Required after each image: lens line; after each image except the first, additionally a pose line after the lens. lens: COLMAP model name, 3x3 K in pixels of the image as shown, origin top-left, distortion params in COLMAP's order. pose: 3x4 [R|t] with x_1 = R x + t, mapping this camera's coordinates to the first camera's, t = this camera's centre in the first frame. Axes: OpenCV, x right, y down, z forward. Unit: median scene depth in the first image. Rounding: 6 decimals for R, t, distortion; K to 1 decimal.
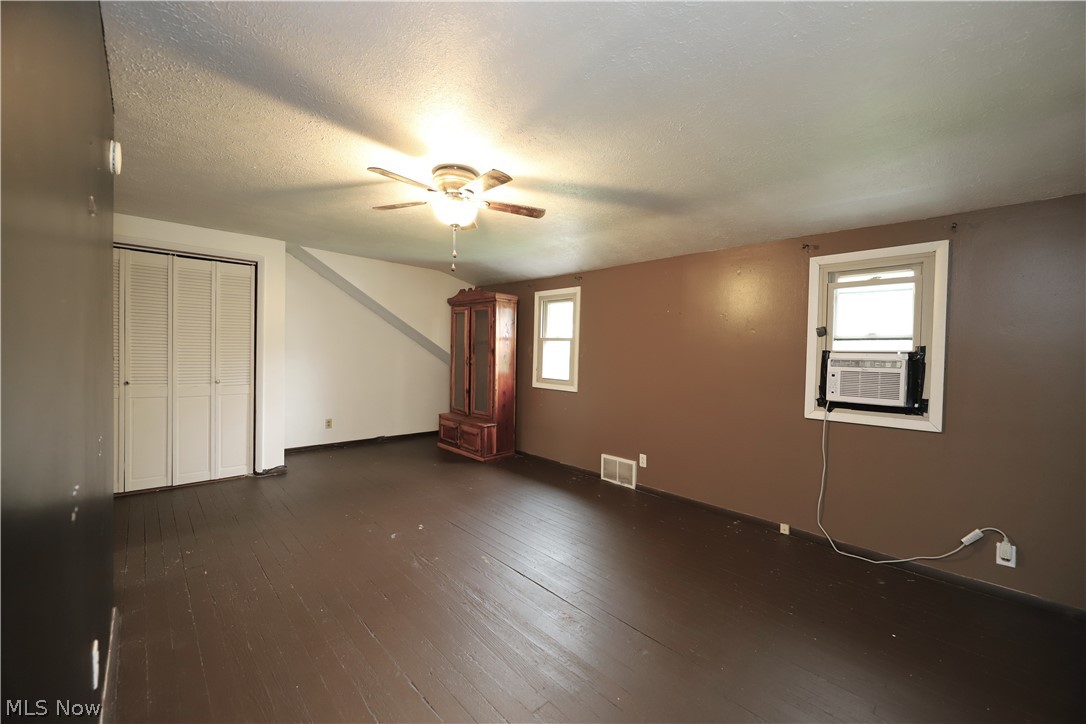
lens RADIAL K [[431.2, 0, 538.0], [0, 431.2, 365.0], [0, 0, 1]] dist [0.001510, -0.003995]
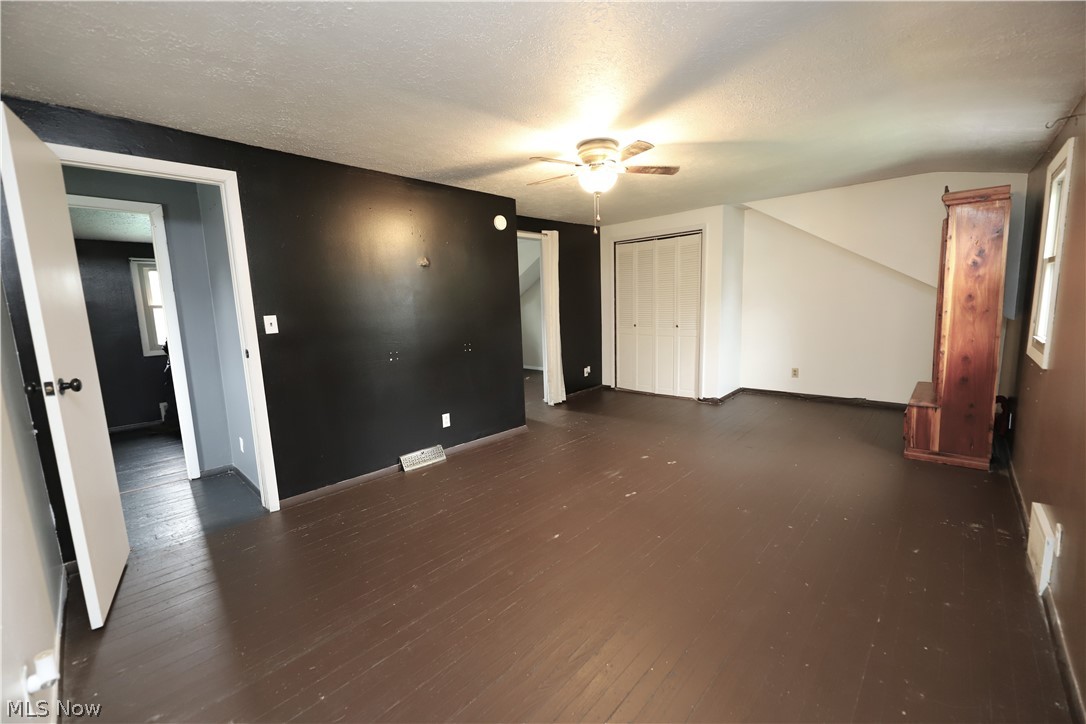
lens RADIAL K [[431.2, 0, 538.0], [0, 431.2, 365.0], [0, 0, 1]] dist [0.001510, -0.003995]
pose [[0.067025, 0.115172, -0.991082, 0.493560], [0.011555, 0.993159, 0.116194, -0.003160], [0.997684, -0.019240, 0.065236, 0.381922]]
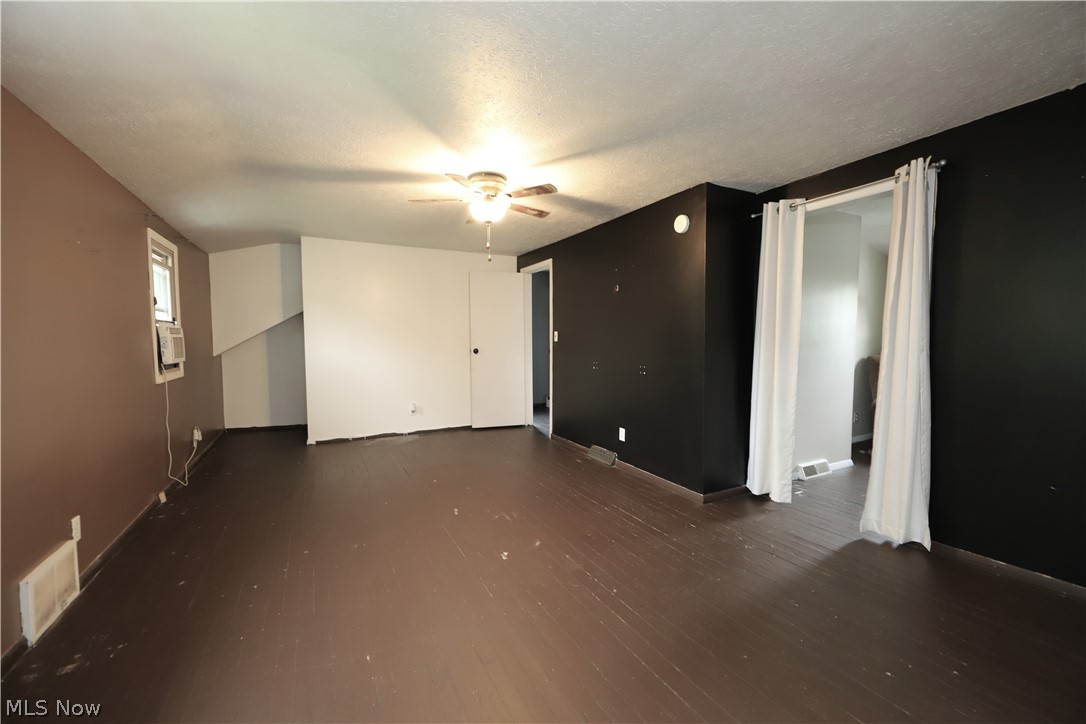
lens RADIAL K [[431.2, 0, 538.0], [0, 431.2, 365.0], [0, 0, 1]] dist [0.001510, -0.003995]
pose [[-0.966256, -0.036662, 0.254962, -0.321299], [-0.013776, 0.995758, 0.090973, -0.019519], [-0.257216, 0.084391, -0.962662, 1.081144]]
